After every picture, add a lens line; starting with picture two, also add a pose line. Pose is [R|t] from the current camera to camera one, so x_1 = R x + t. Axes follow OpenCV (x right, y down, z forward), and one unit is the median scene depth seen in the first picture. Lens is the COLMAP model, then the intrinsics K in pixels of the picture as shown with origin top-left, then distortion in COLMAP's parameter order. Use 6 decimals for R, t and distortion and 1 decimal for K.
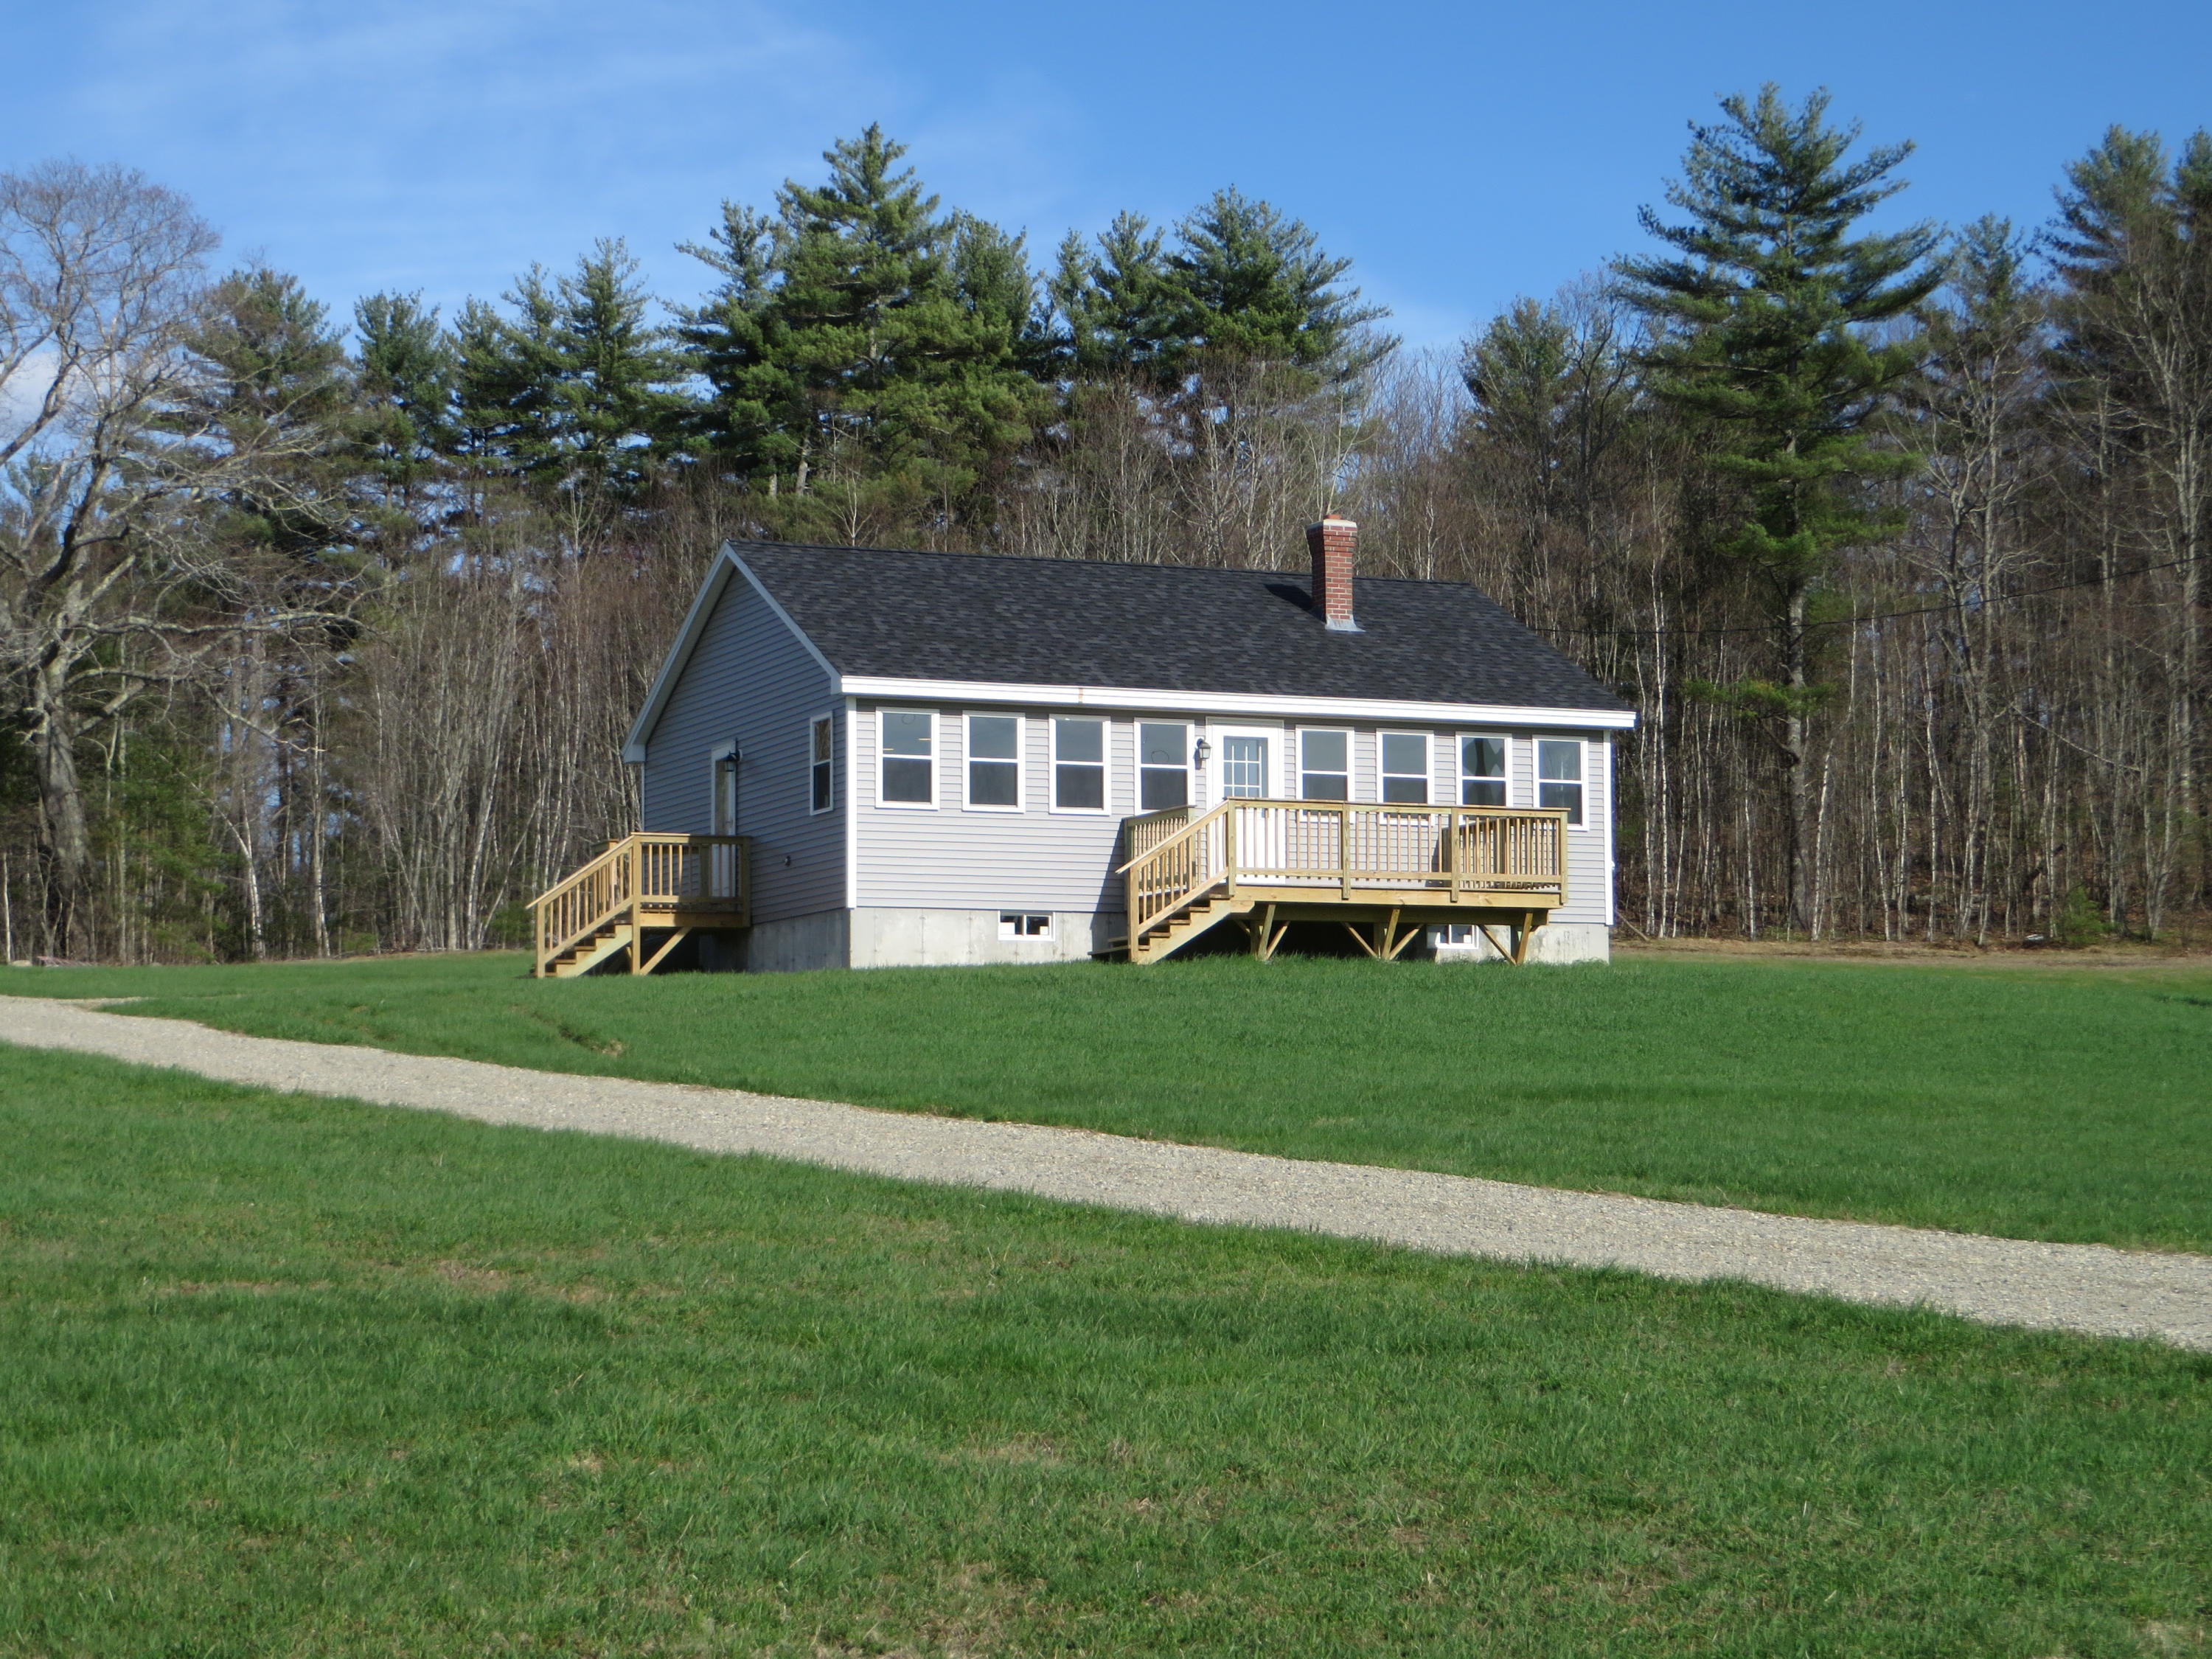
lens RADIAL K [[4246.2, 0, 1106.1], [0, 4246.2, 827.0], [0, 0, 1]] dist [-0.252821, 0.000000]
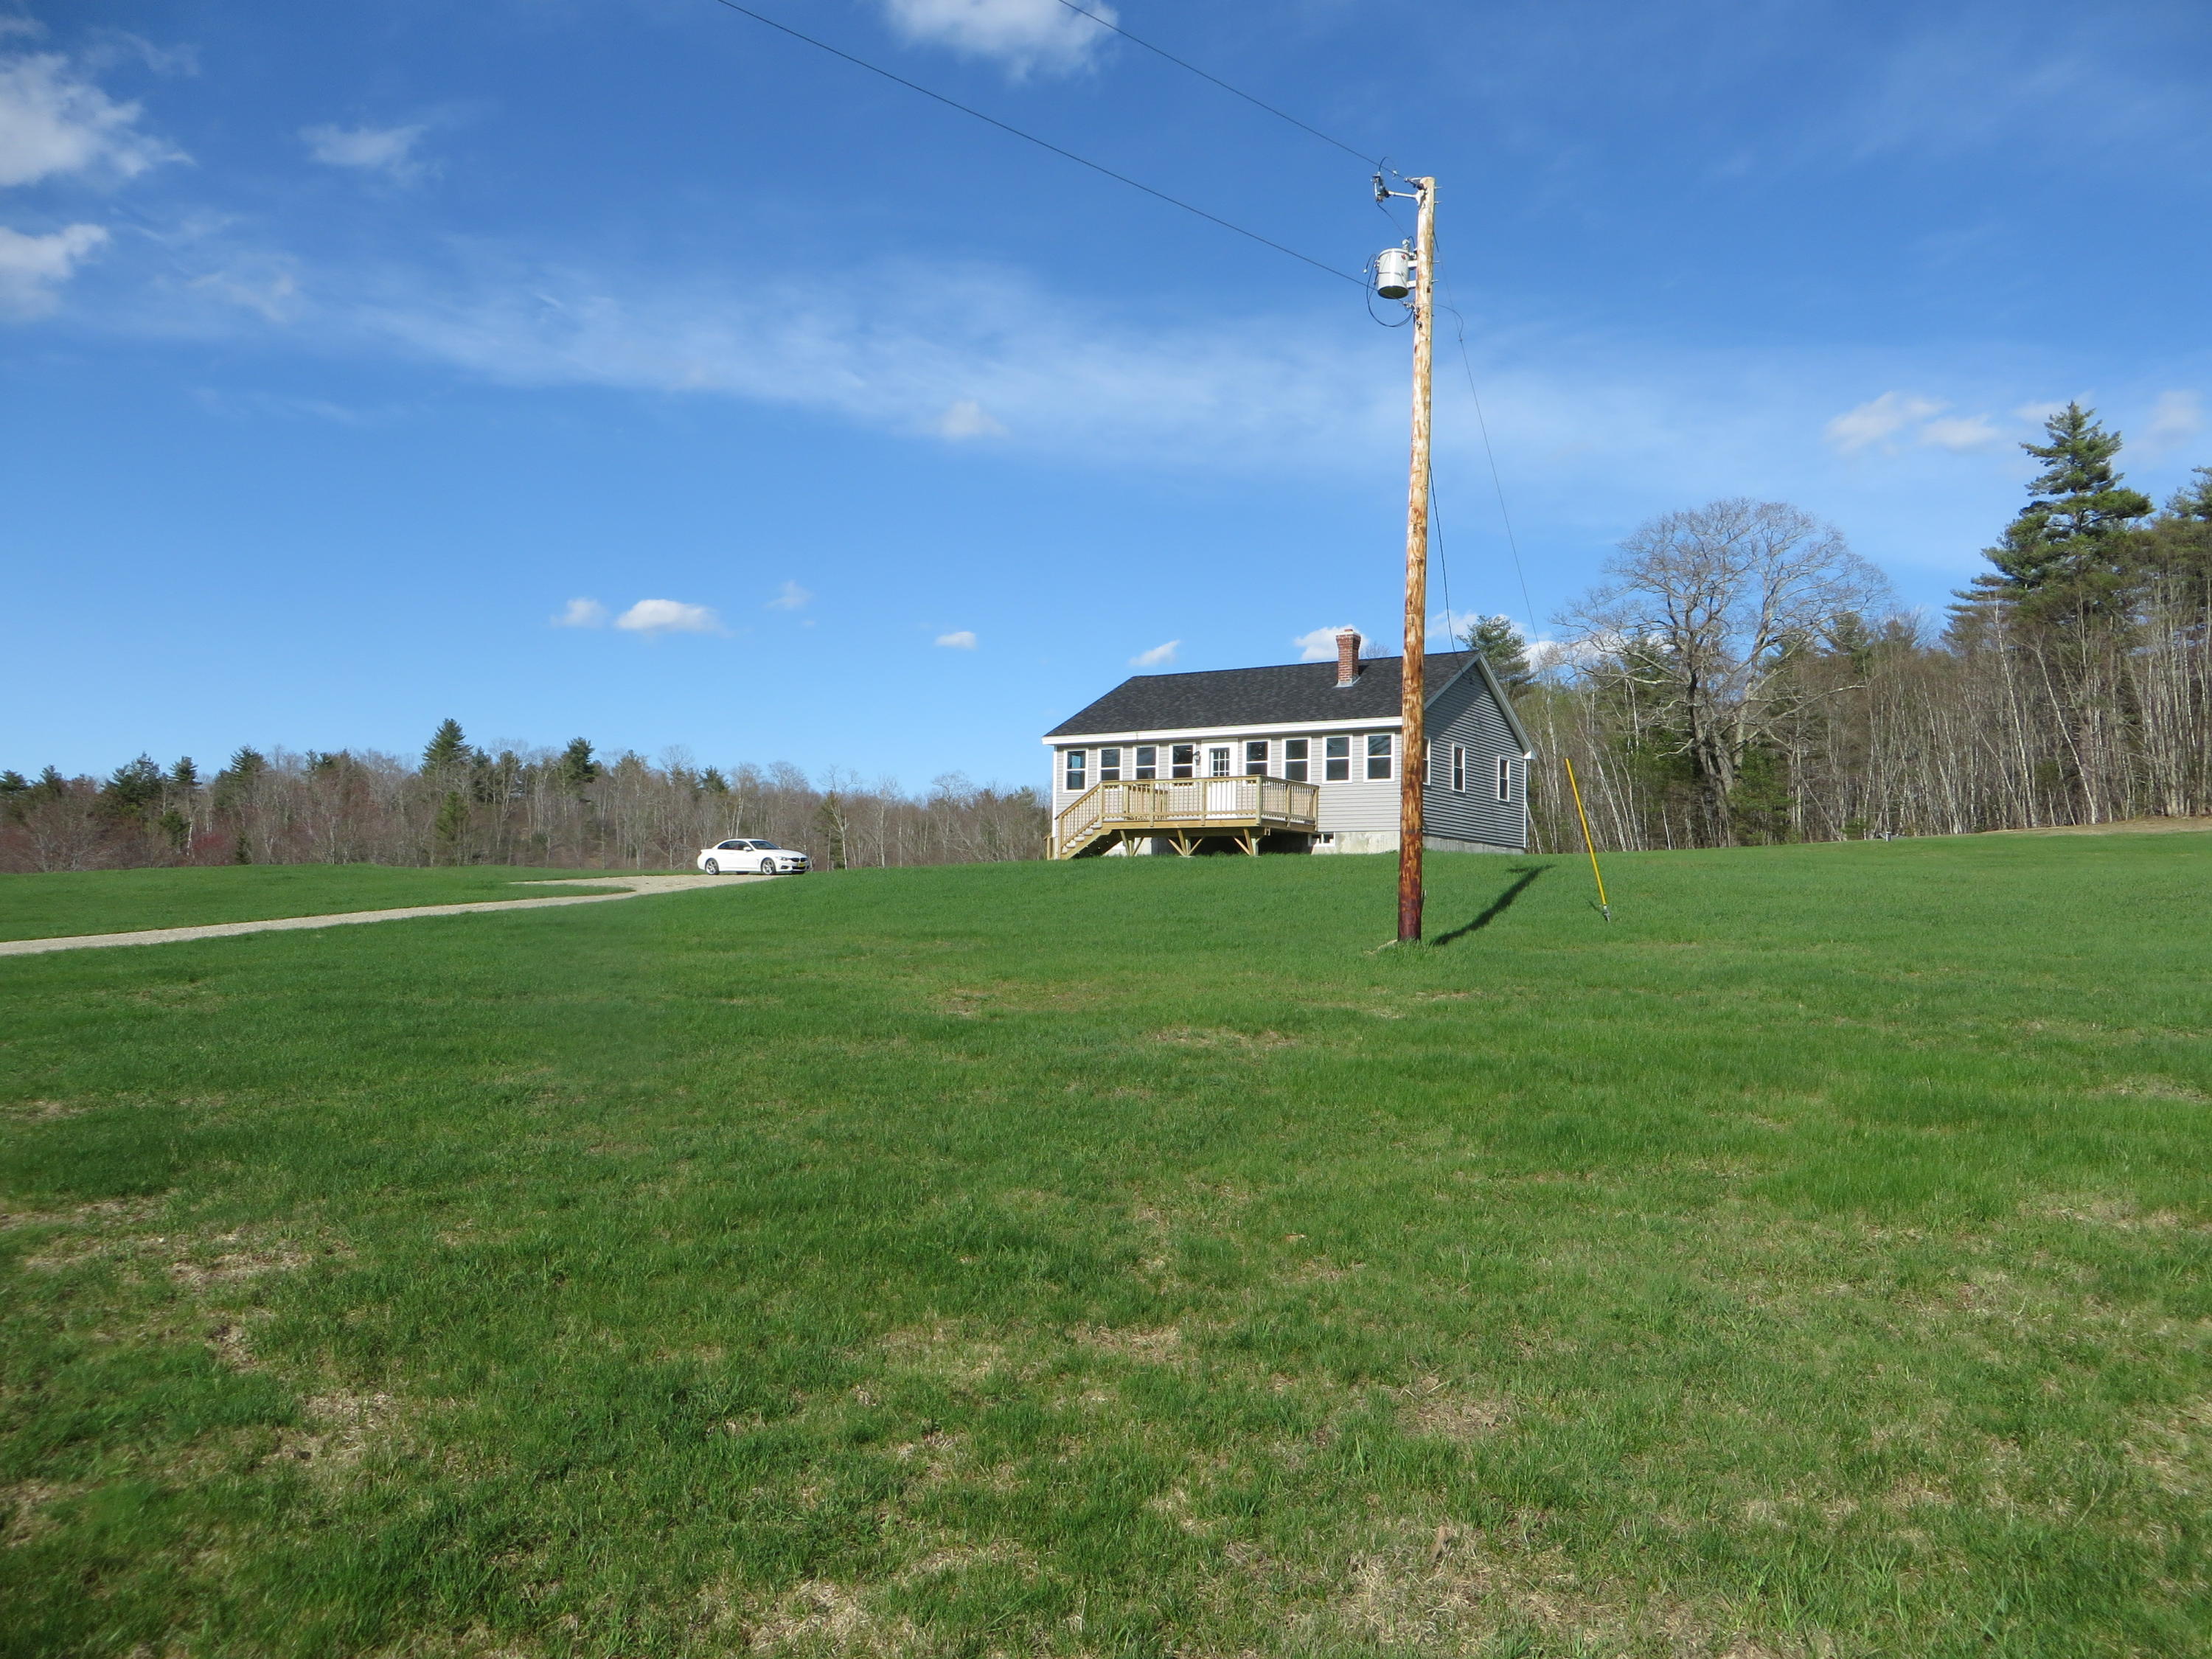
lens RADIAL K [[1589.2, 0, 1102.7], [0, 1589.2, 825.5], [0, 0, 1]] dist [-0.031361, -0.001680]
pose [[0.546696, -0.032709, -0.836692, 0.632004], [0.048875, 0.998780, -0.007111, 0.019048], [0.835903, -0.037005, 0.547628, 0.503920]]
